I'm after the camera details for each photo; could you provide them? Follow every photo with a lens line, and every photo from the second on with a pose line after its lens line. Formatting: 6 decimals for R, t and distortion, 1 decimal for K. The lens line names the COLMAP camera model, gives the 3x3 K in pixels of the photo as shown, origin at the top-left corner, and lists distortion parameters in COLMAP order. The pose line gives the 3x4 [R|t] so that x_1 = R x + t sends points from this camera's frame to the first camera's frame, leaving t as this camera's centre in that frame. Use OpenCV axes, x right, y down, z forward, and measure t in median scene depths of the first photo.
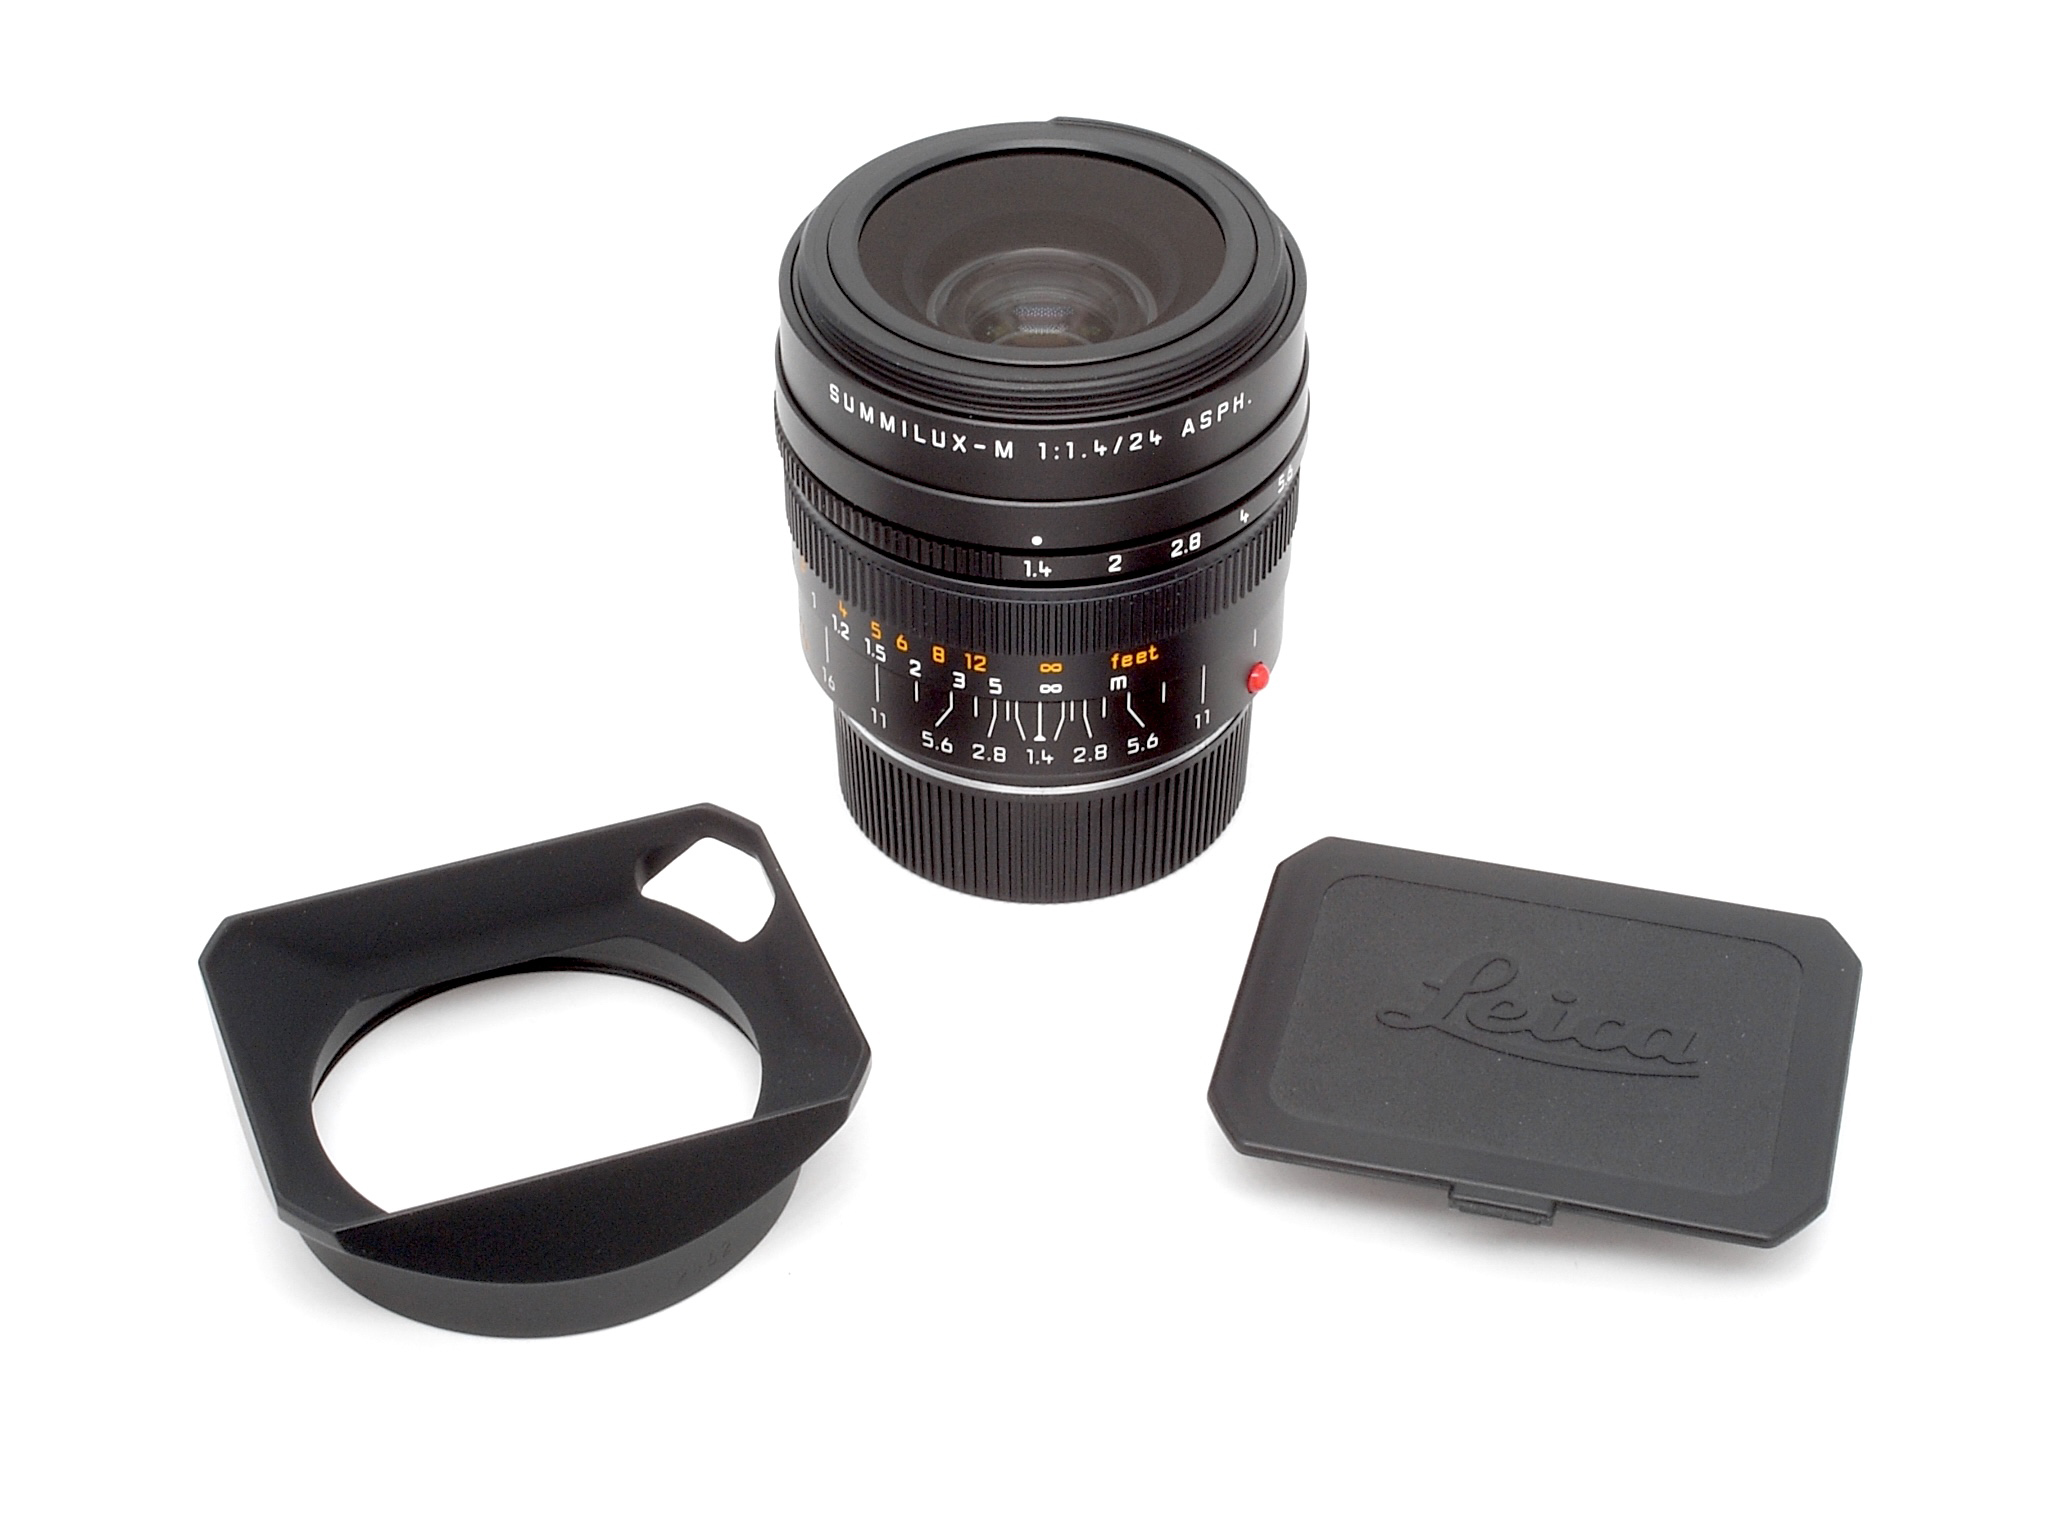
lens RADIAL K [[3933.2, 0, 1028.9], [0, 3933.2, 774.4], [0, 0, 1]] dist [-0.068657, 0.000000]
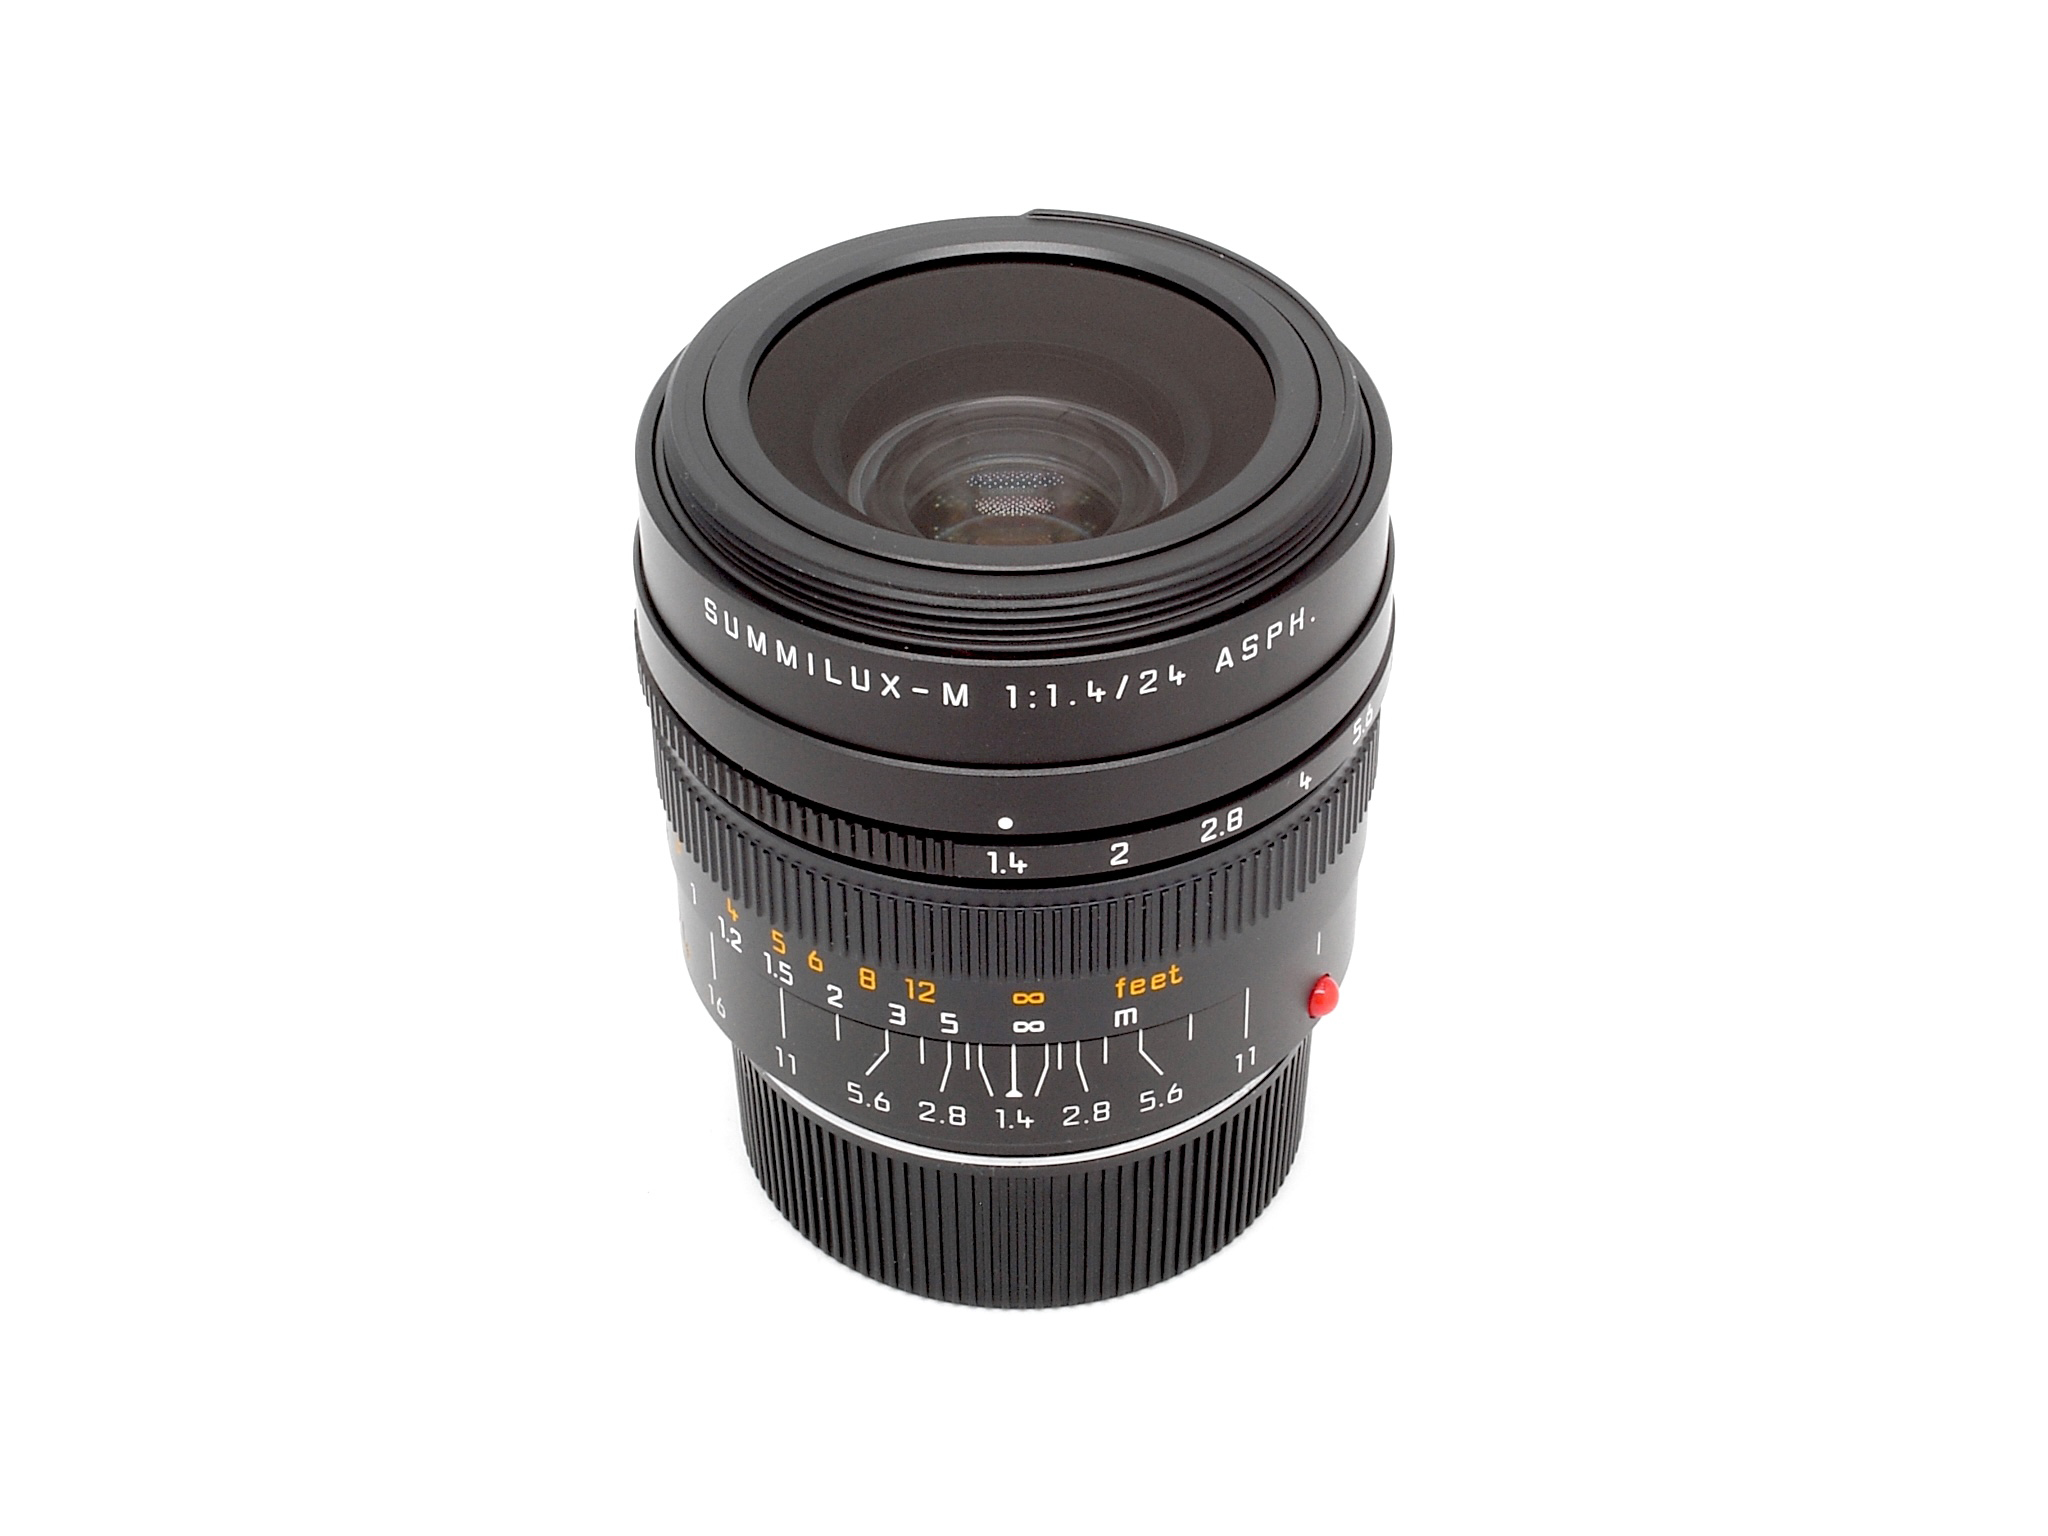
lens RADIAL K [[3933.2, 0, 1046.0], [0, 3933.2, 692.8], [0, 0, 1]] dist [-0.068657, 0.000000]
pose [[0.999983, -0.005788, 0.000725, 0.008472], [0.005815, 0.998964, -0.045135, -0.049553], [-0.000463, 0.045139, 0.998981, 0.301519]]
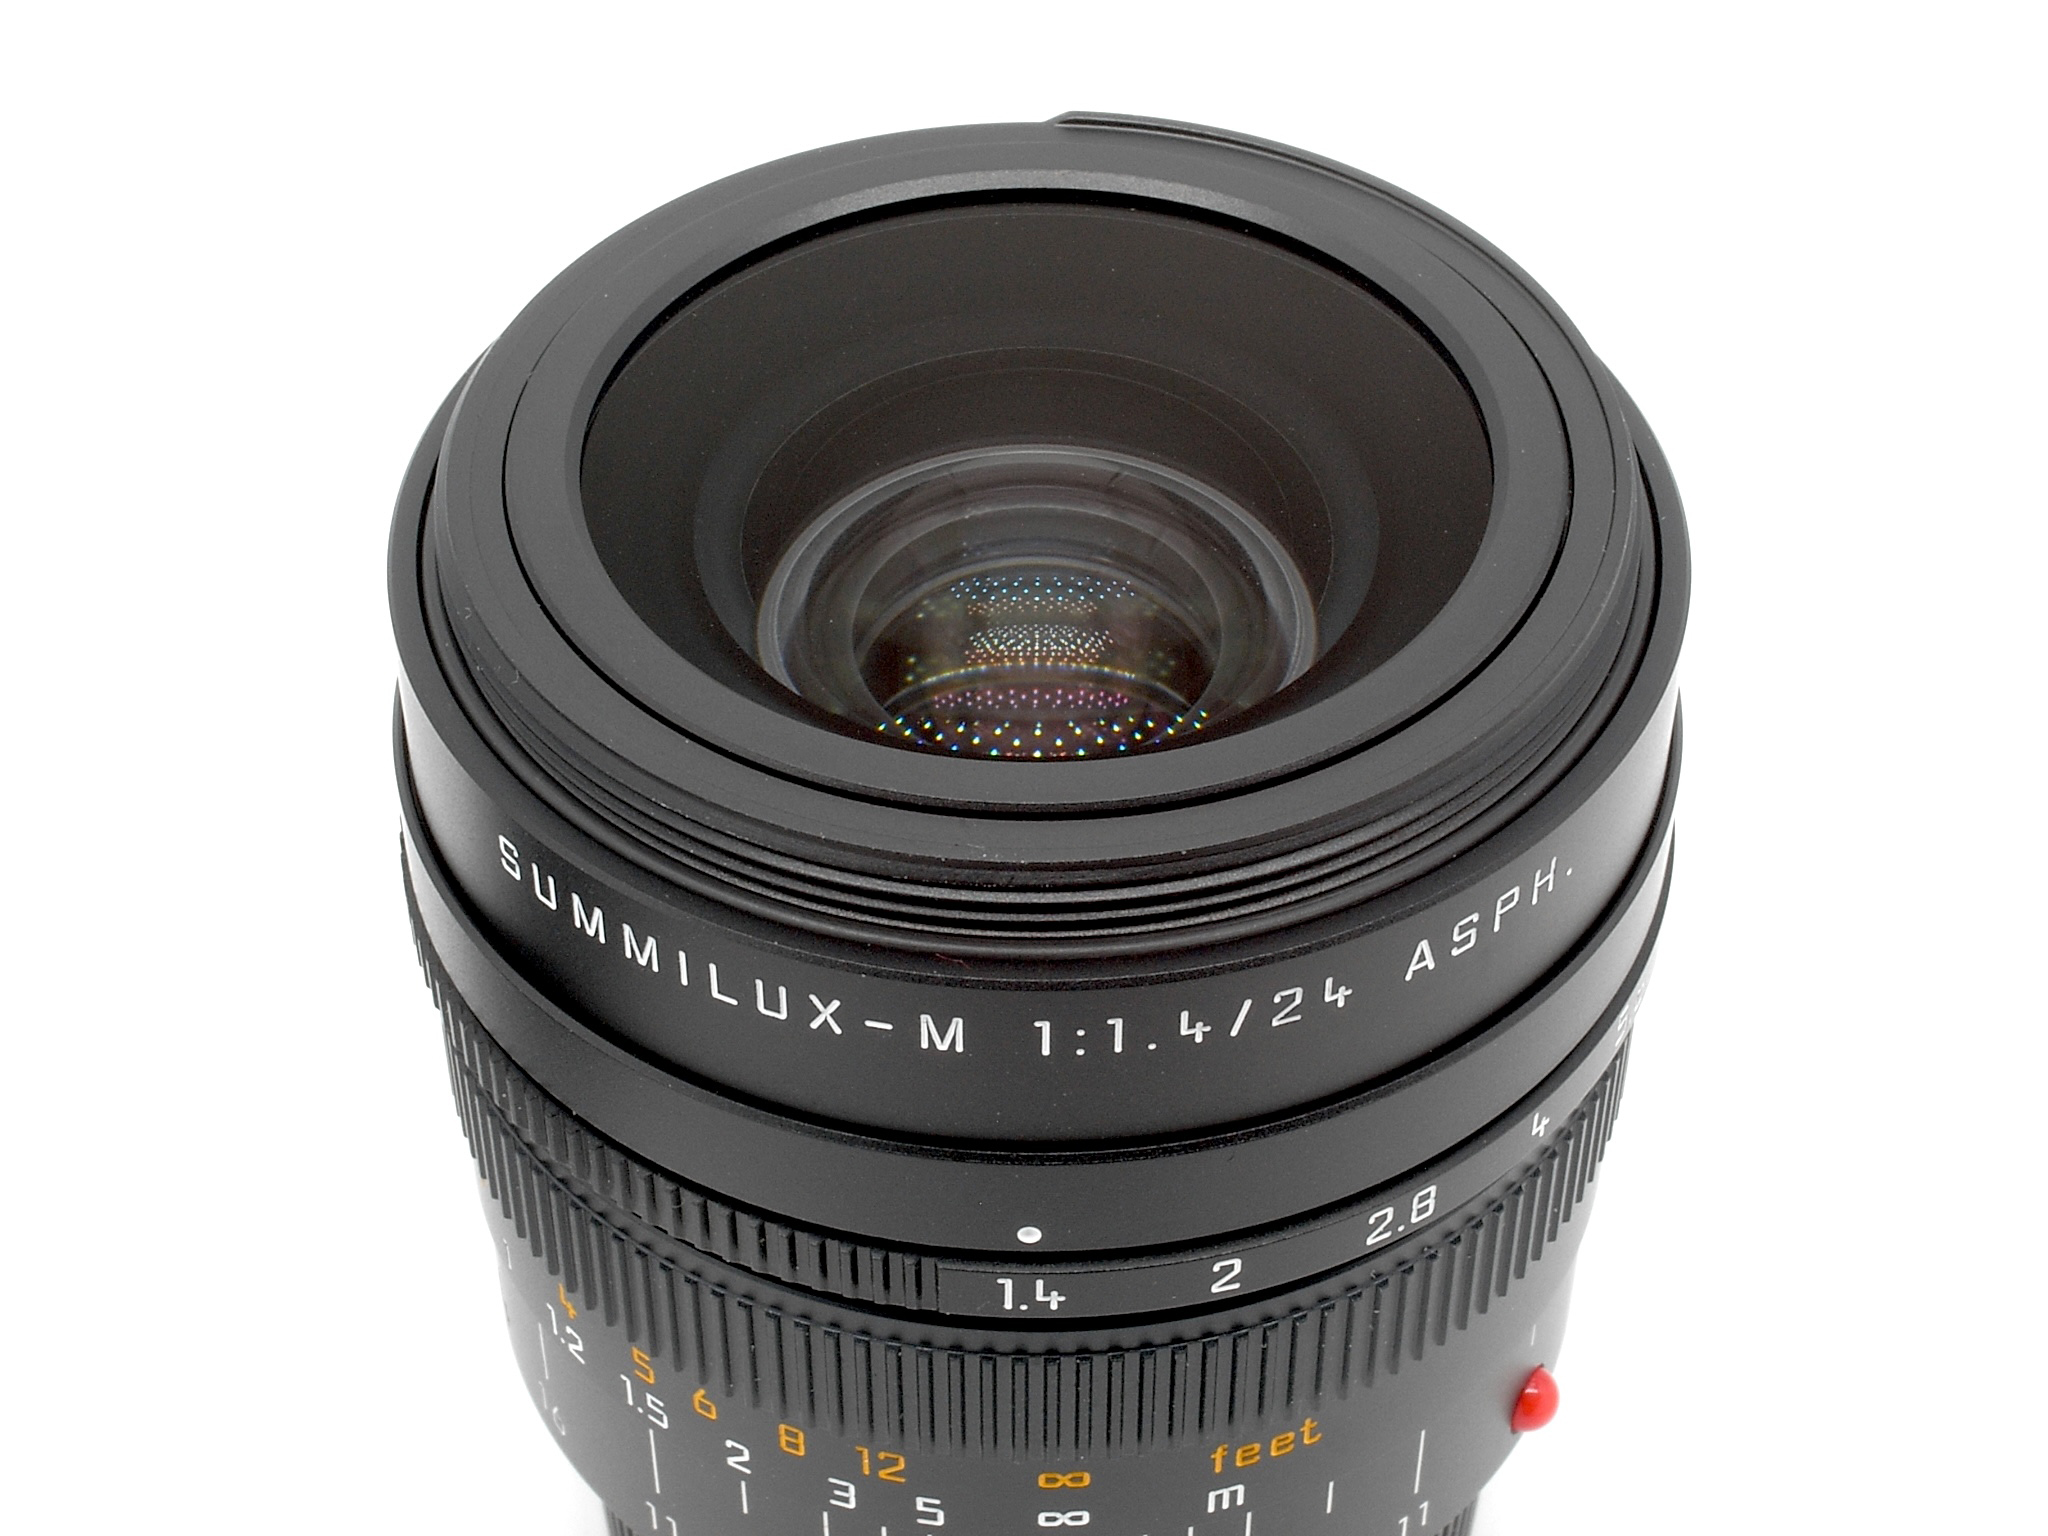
lens RADIAL K [[3933.2, 0, 1029.5], [0, 3933.2, 748.3], [0, 0, 1]] dist [-0.068657, 0.000000]
pose [[0.999980, -0.004657, 0.004301, 0.000591], [0.004498, 0.999335, 0.036173, -0.118145], [-0.004466, -0.036153, 0.999336, 0.590731]]
